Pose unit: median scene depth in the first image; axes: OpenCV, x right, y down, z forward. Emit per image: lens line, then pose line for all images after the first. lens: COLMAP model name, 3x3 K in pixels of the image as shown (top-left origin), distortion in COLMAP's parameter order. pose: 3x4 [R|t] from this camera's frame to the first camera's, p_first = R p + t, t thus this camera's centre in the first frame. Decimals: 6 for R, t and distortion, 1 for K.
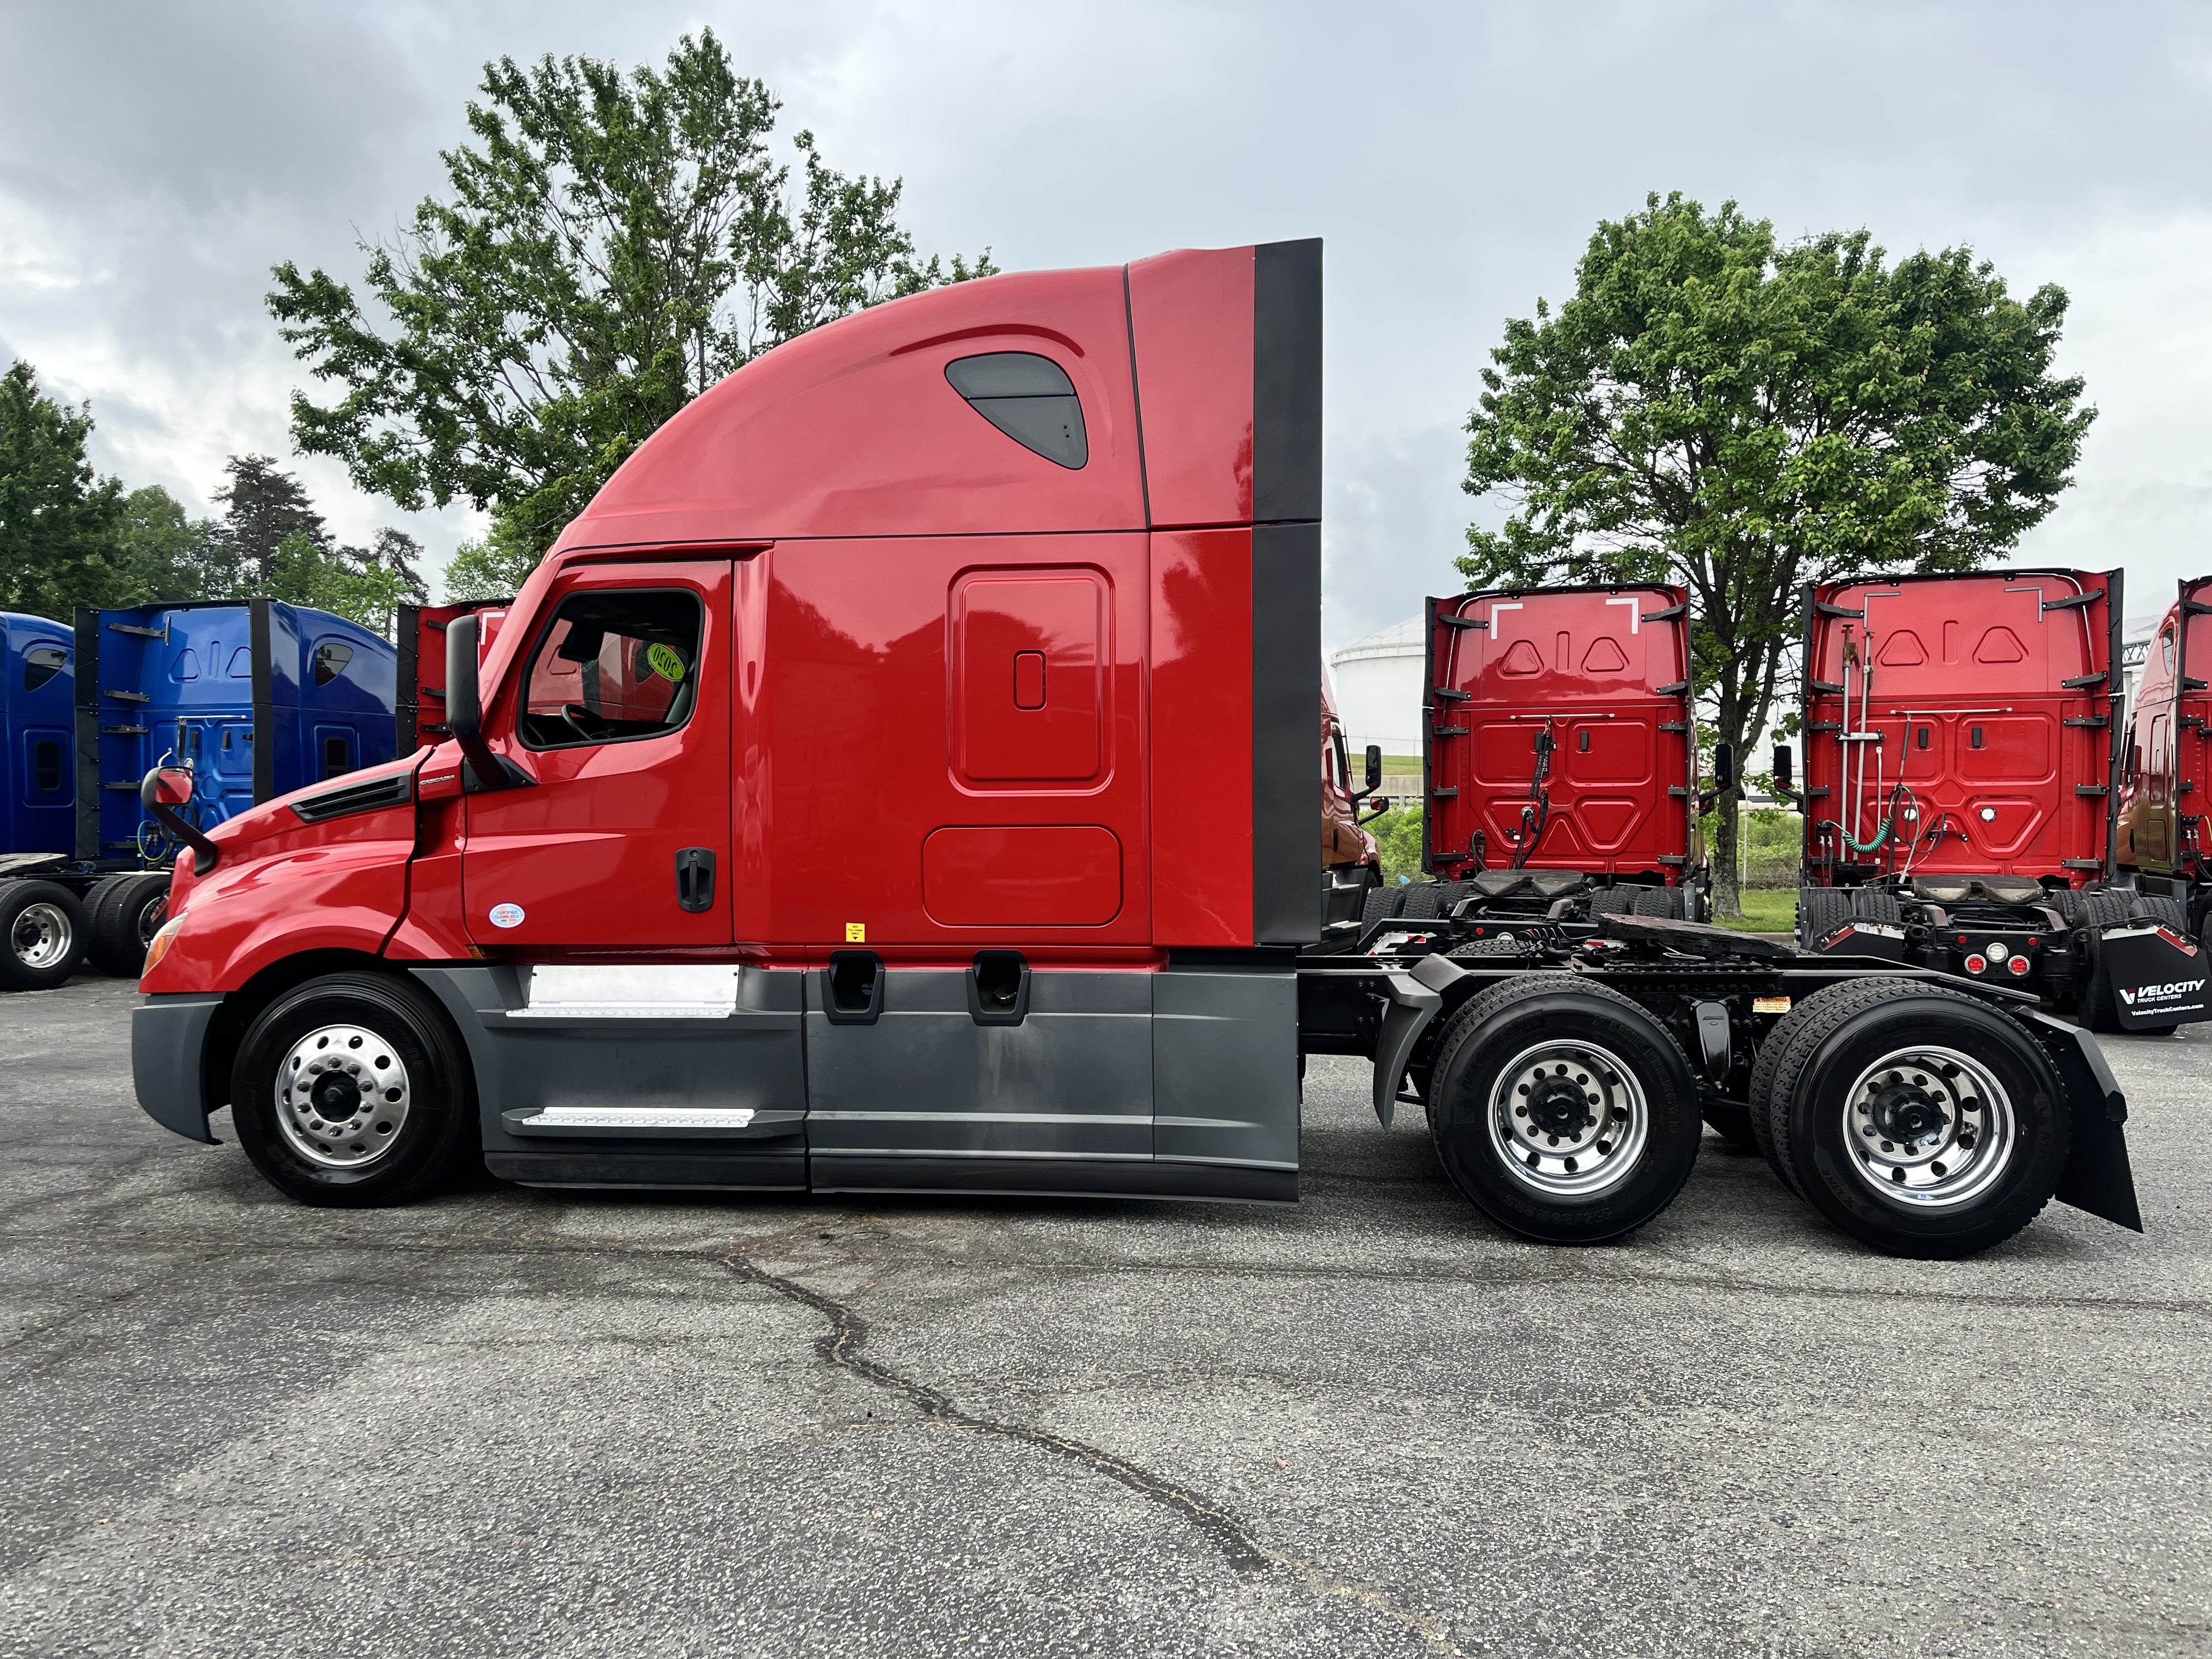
lens RADIAL K [[1730.4, 0, 1151.0], [0, 1730.4, 823.5], [0, 0, 1]] dist [0.089189, -0.145181]
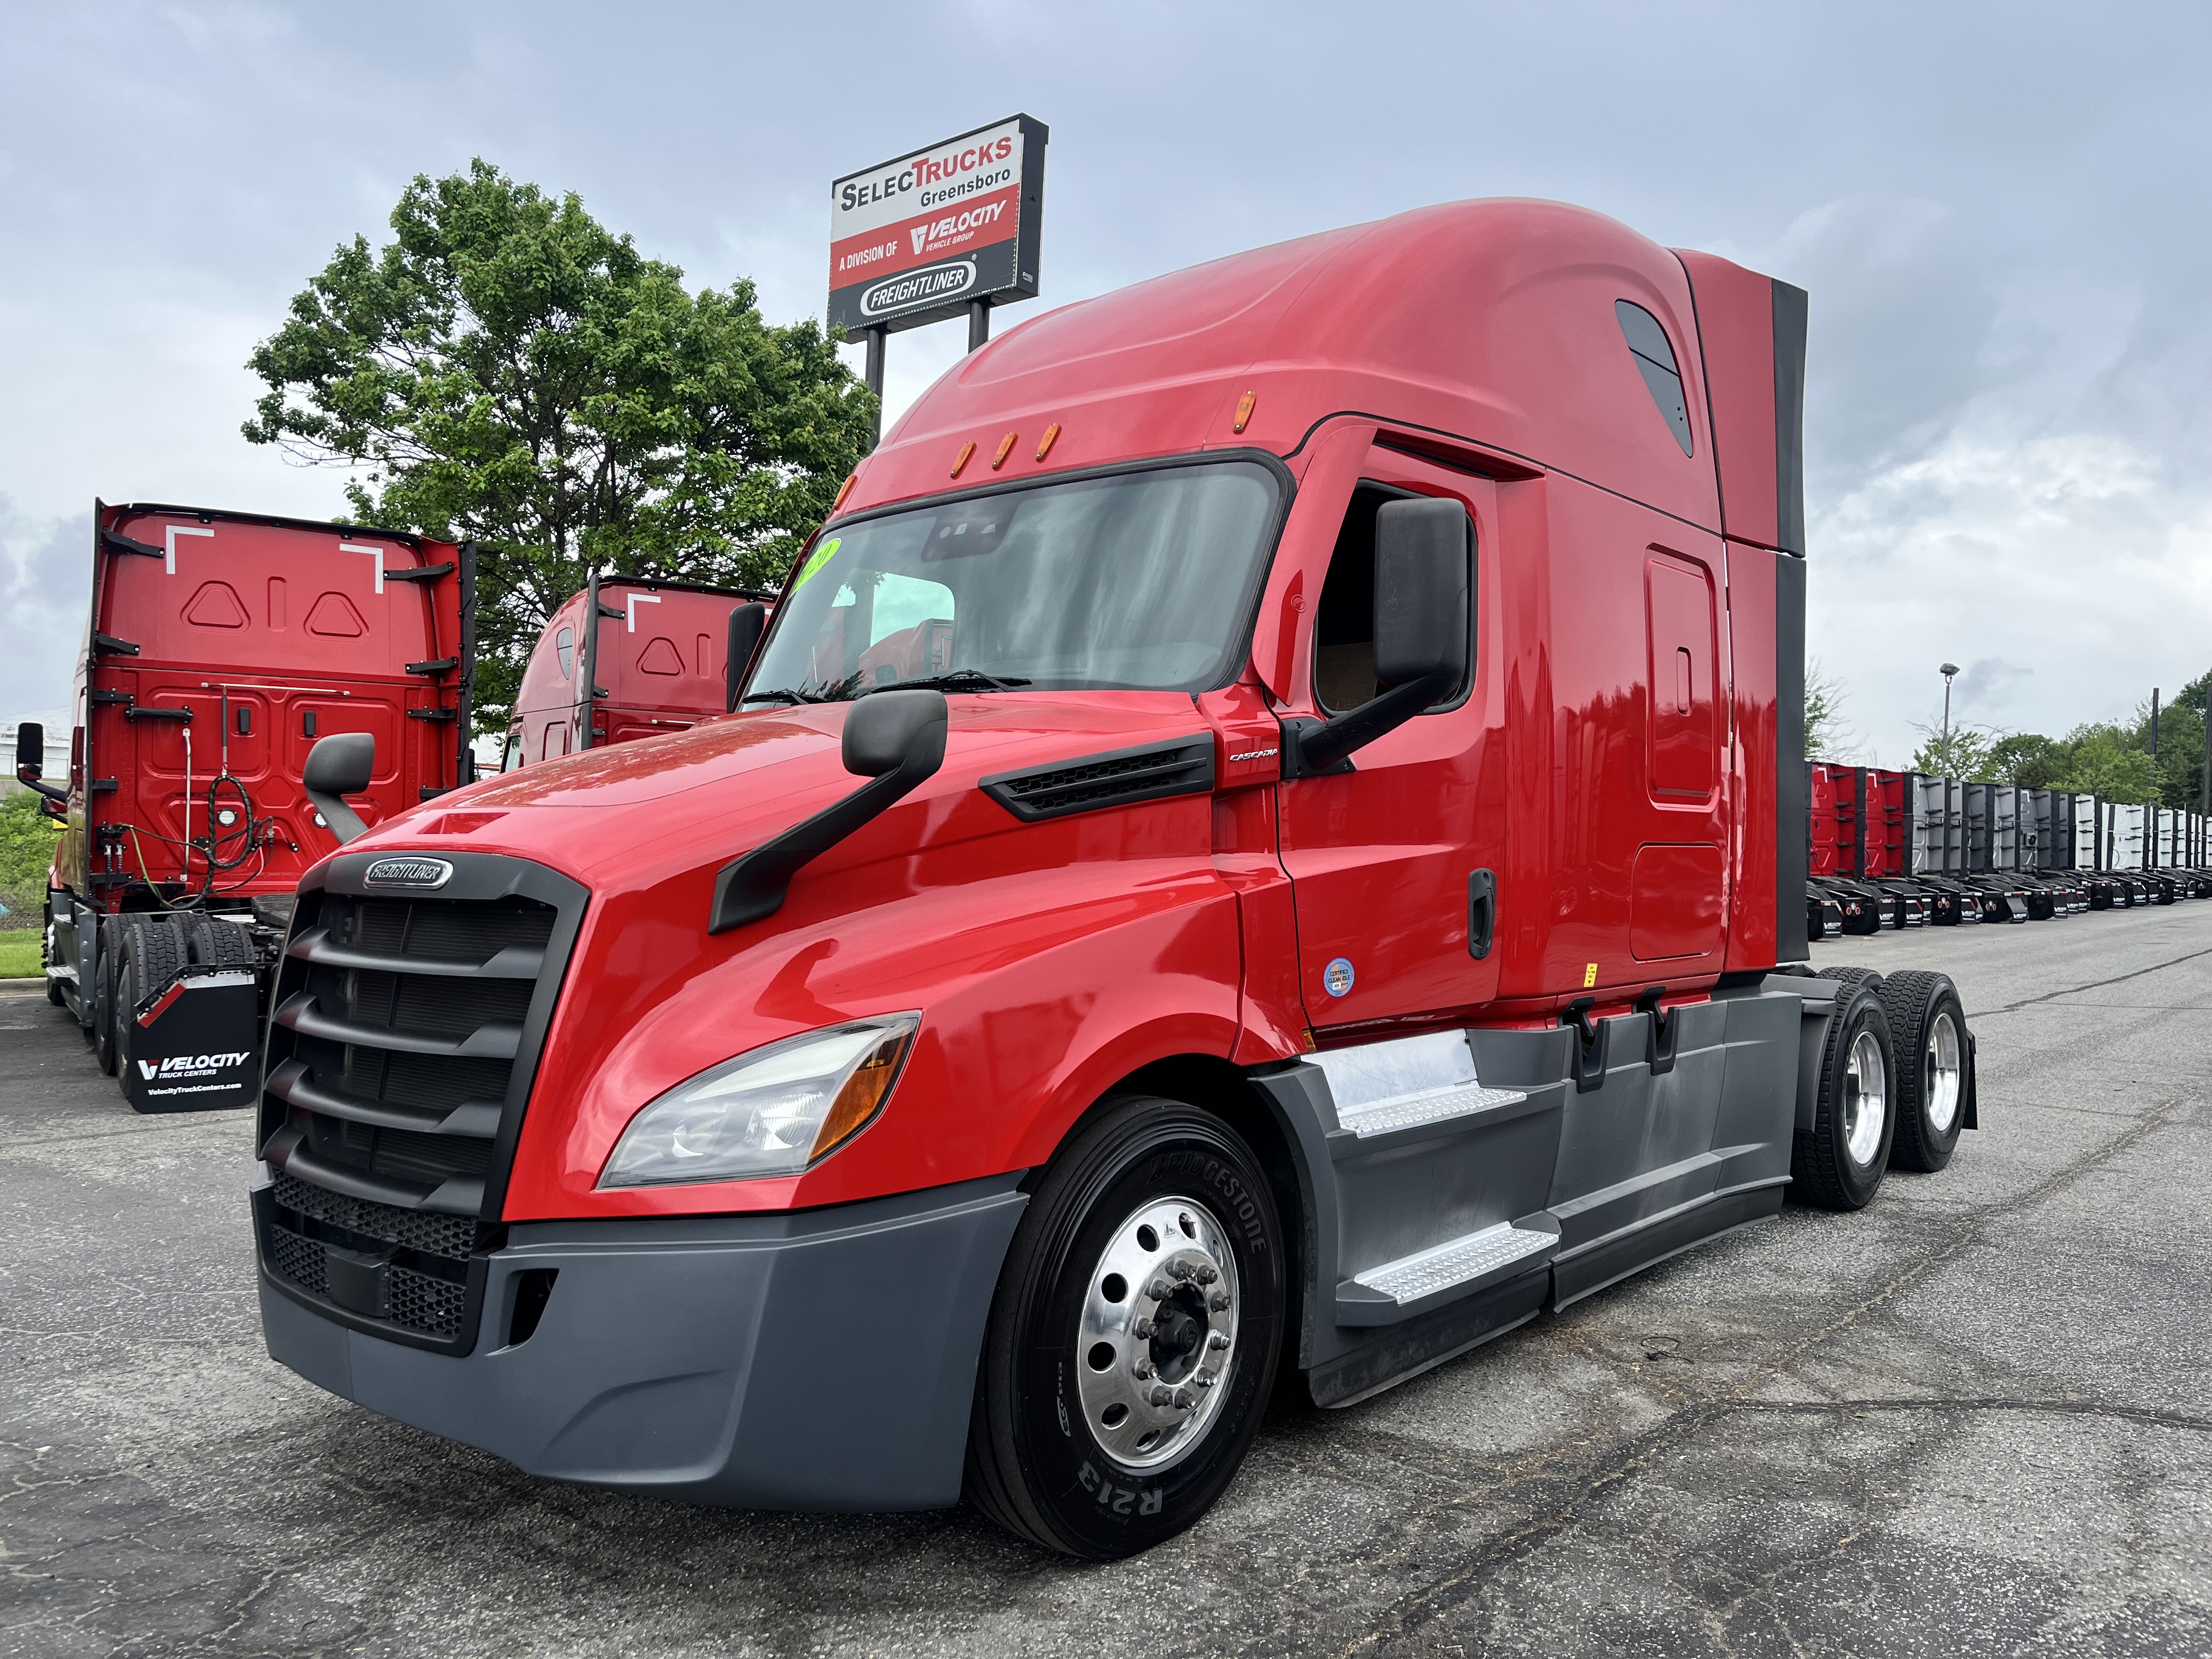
lens RADIAL K [[1730.4, 0, 1151.0], [0, 1730.4, 823.5], [0, 0, 1]] dist [0.089189, -0.145181]
pose [[0.525737, 0.012276, 0.850559, -1.023997], [-0.023061, 0.999734, -0.000175, -0.000965], [-0.850335, -0.019522, 0.525880, 0.805713]]
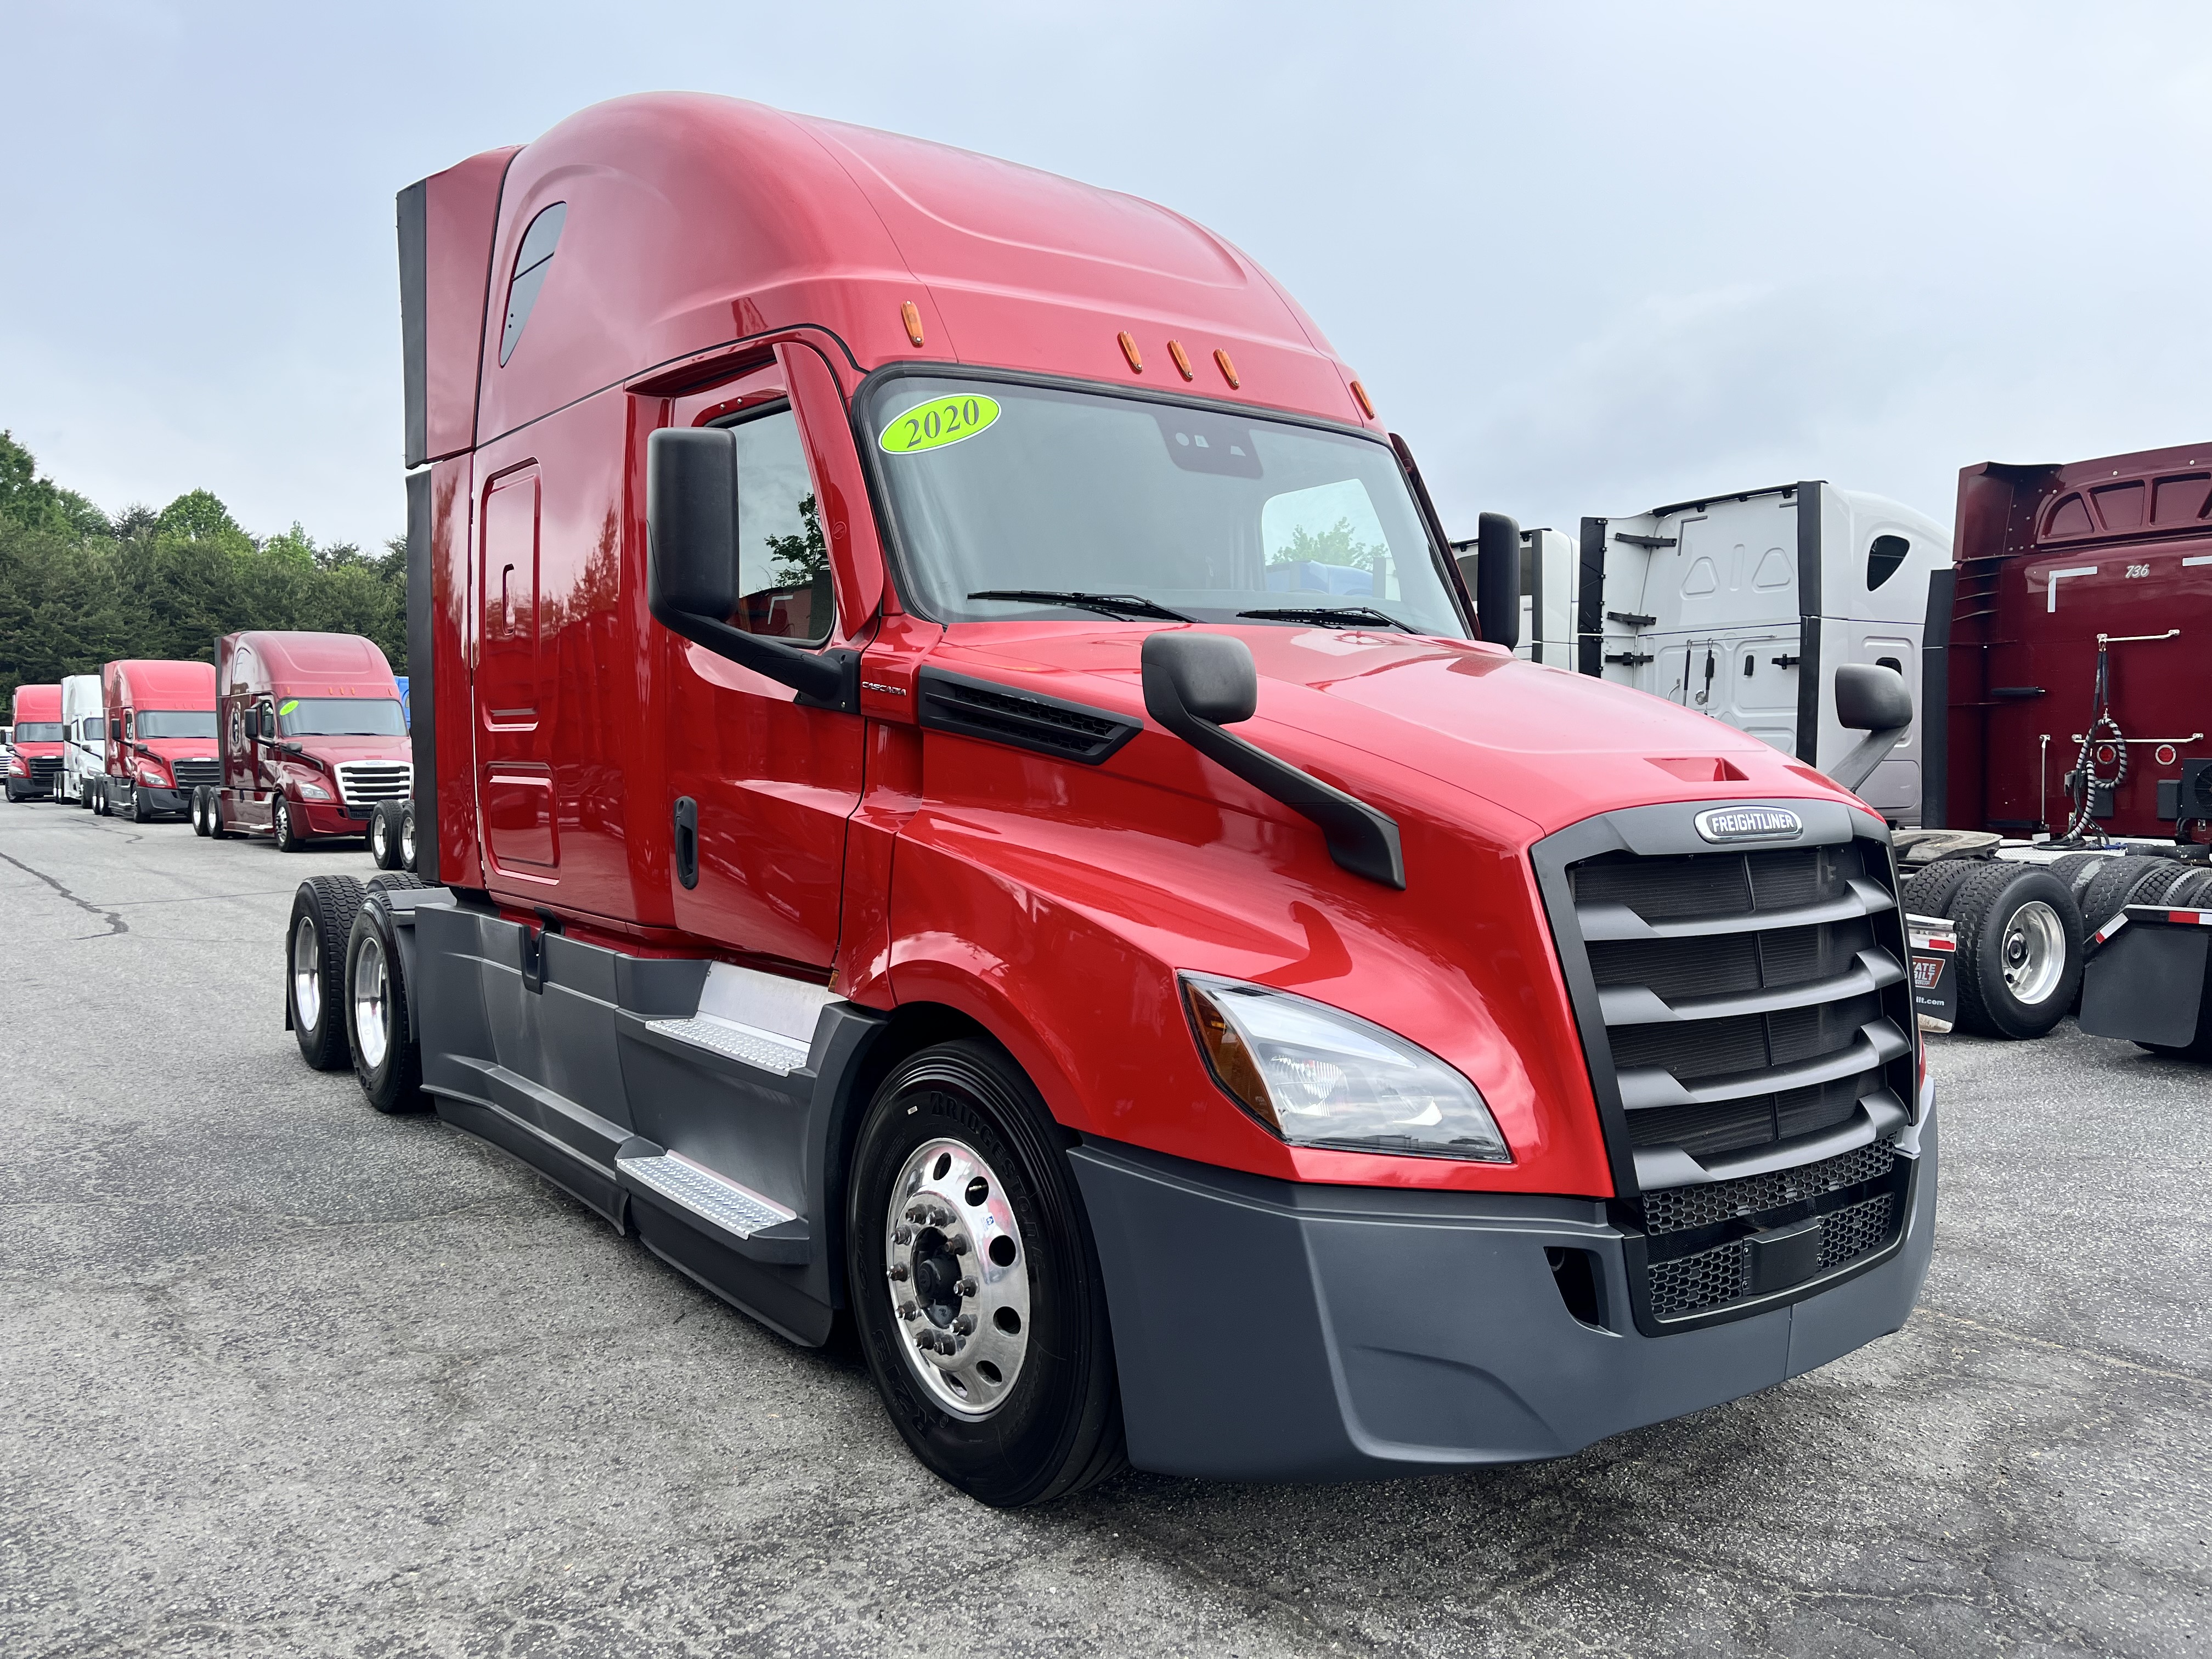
lens RADIAL K [[1647.9, 0, 1114.6], [0, 1647.9, 814.8], [0, 0, 1]] dist [0.089534, -0.122784]
pose [[-0.683054, -0.024914, 0.729943, -0.910618], [0.001967, 0.999352, 0.035950, -0.002651], [-0.730365, 0.025992, -0.682562, 1.795317]]
